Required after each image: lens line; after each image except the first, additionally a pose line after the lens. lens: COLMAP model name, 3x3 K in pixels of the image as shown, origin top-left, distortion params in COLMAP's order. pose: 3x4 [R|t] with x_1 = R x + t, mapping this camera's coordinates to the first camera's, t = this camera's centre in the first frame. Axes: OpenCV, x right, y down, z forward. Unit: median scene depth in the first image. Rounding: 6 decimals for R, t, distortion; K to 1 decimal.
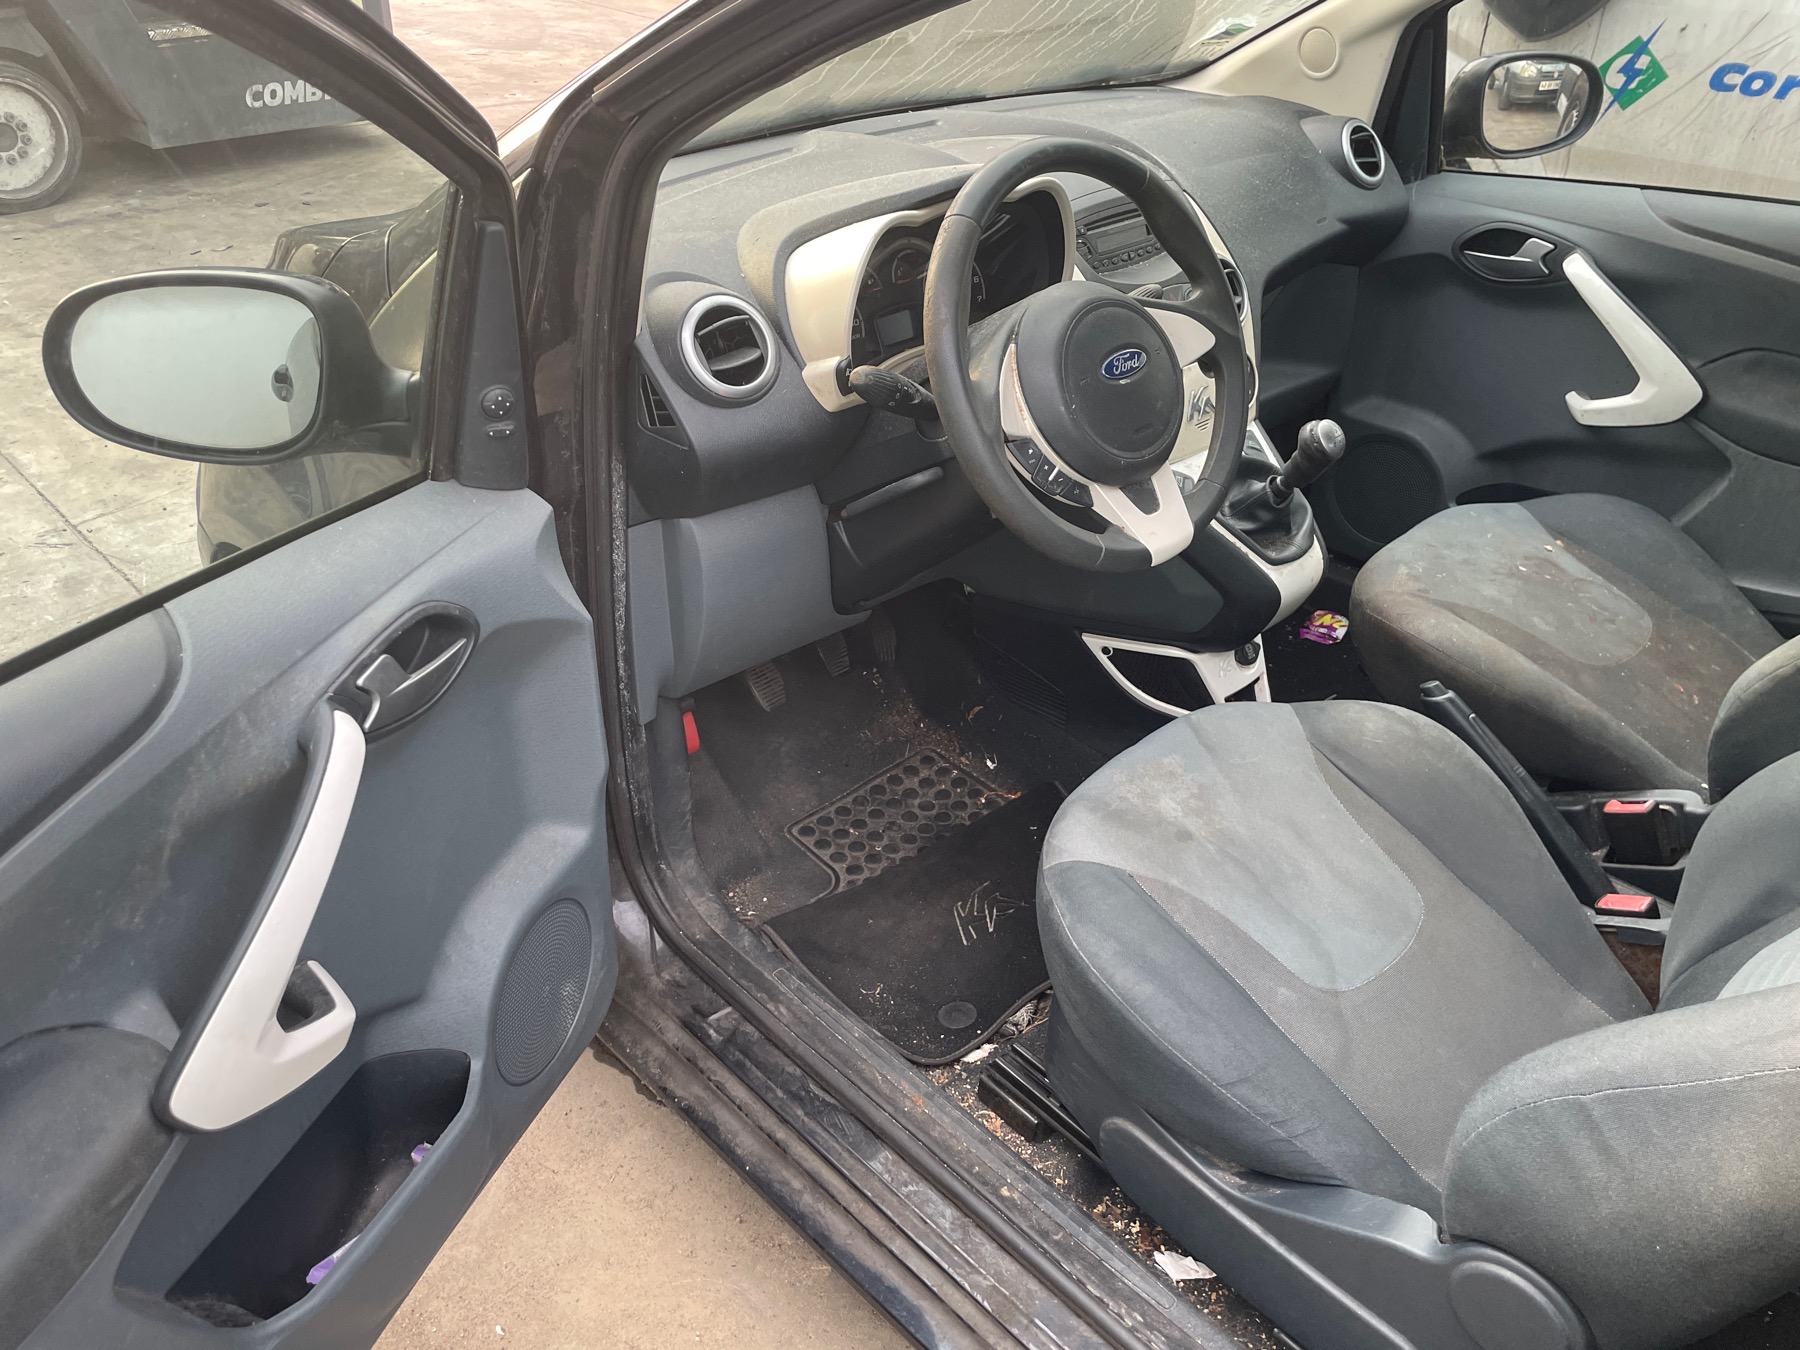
lens RADIAL K [[1380.6, 0, 865.4], [0, 1380.6, 674.1], [0, 0, 1]] dist [0.077789, -0.106786]
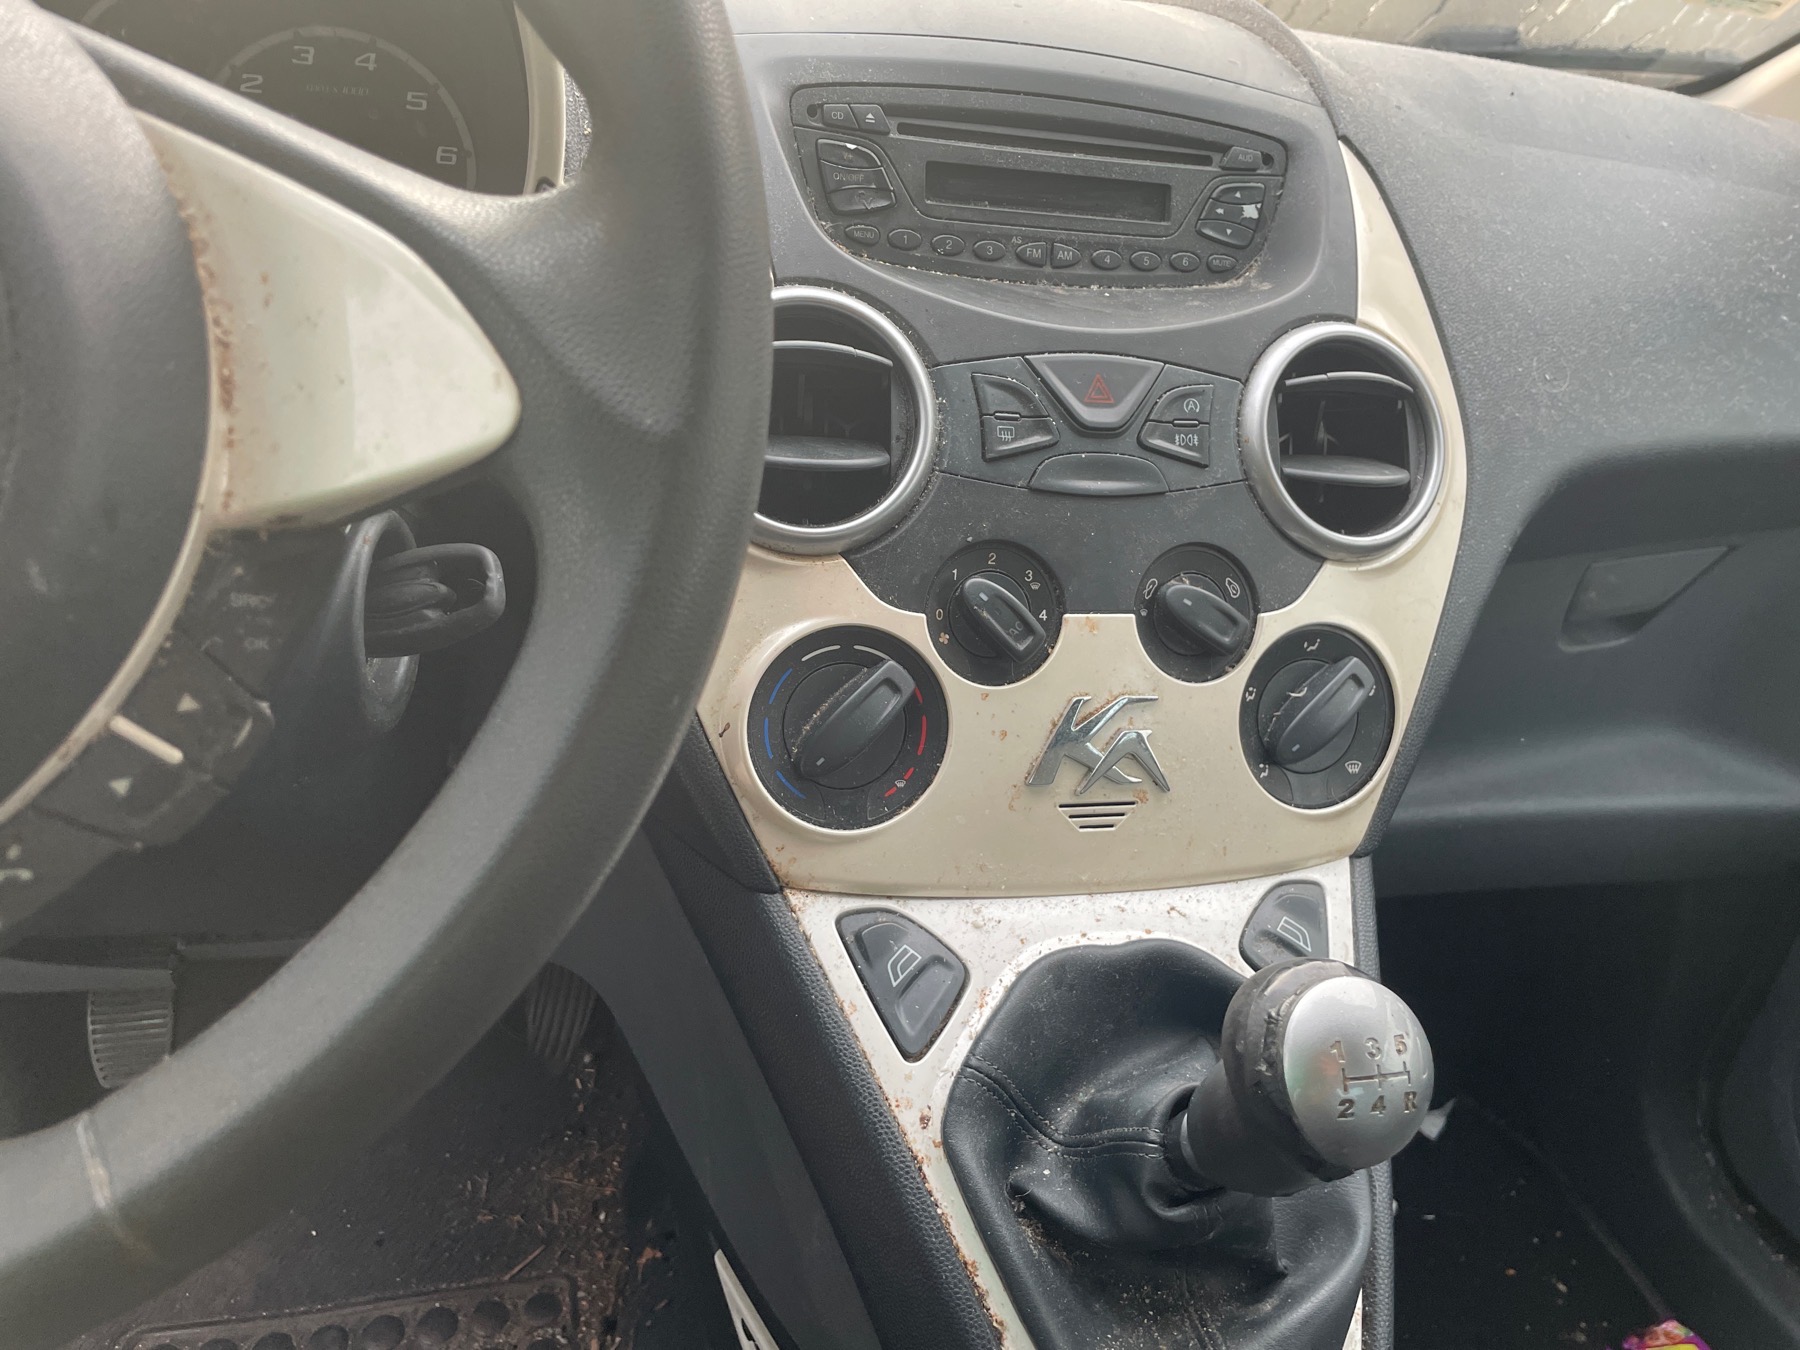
lens RADIAL K [[1380.6, 0, 900.4], [0, 1380.6, 669.2], [0, 0, 1]] dist [0.077789, -0.106786]
pose [[0.876983, 0.304160, -0.372006, 0.279514], [-0.350877, 0.934281, -0.063285, -0.158100], [0.328309, 0.186028, 0.926071, 0.634454]]
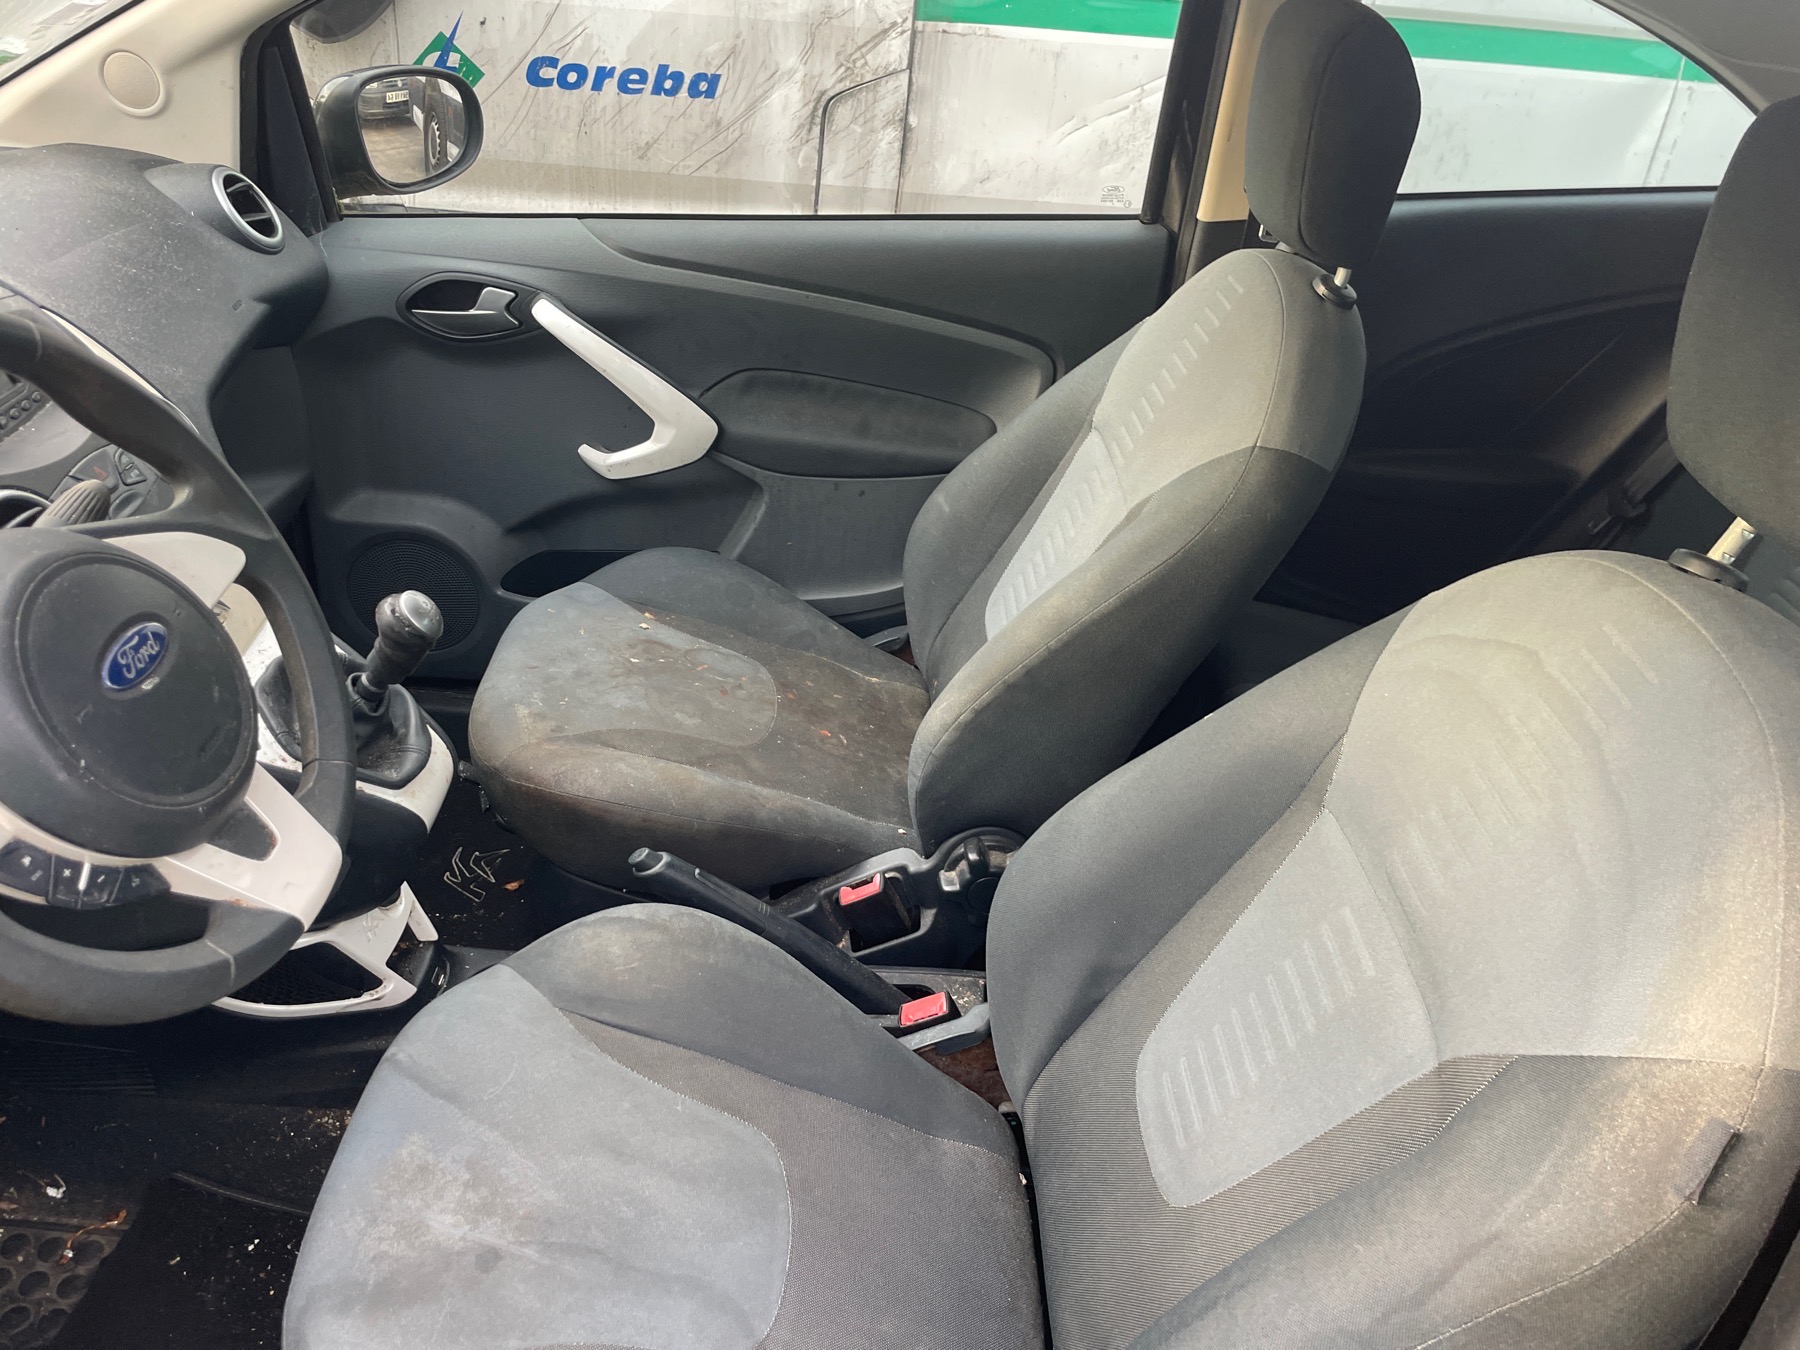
lens RADIAL K [[1380.6, 0, 931.0], [0, 1380.6, 662.1], [0, 0, 1]] dist [0.077789, -0.106786]
pose [[0.665453, -0.328496, 0.670270, 0.008108], [0.323841, 0.936101, 0.137265, -0.133038], [-0.672532, 0.125718, 0.729312, 0.234405]]
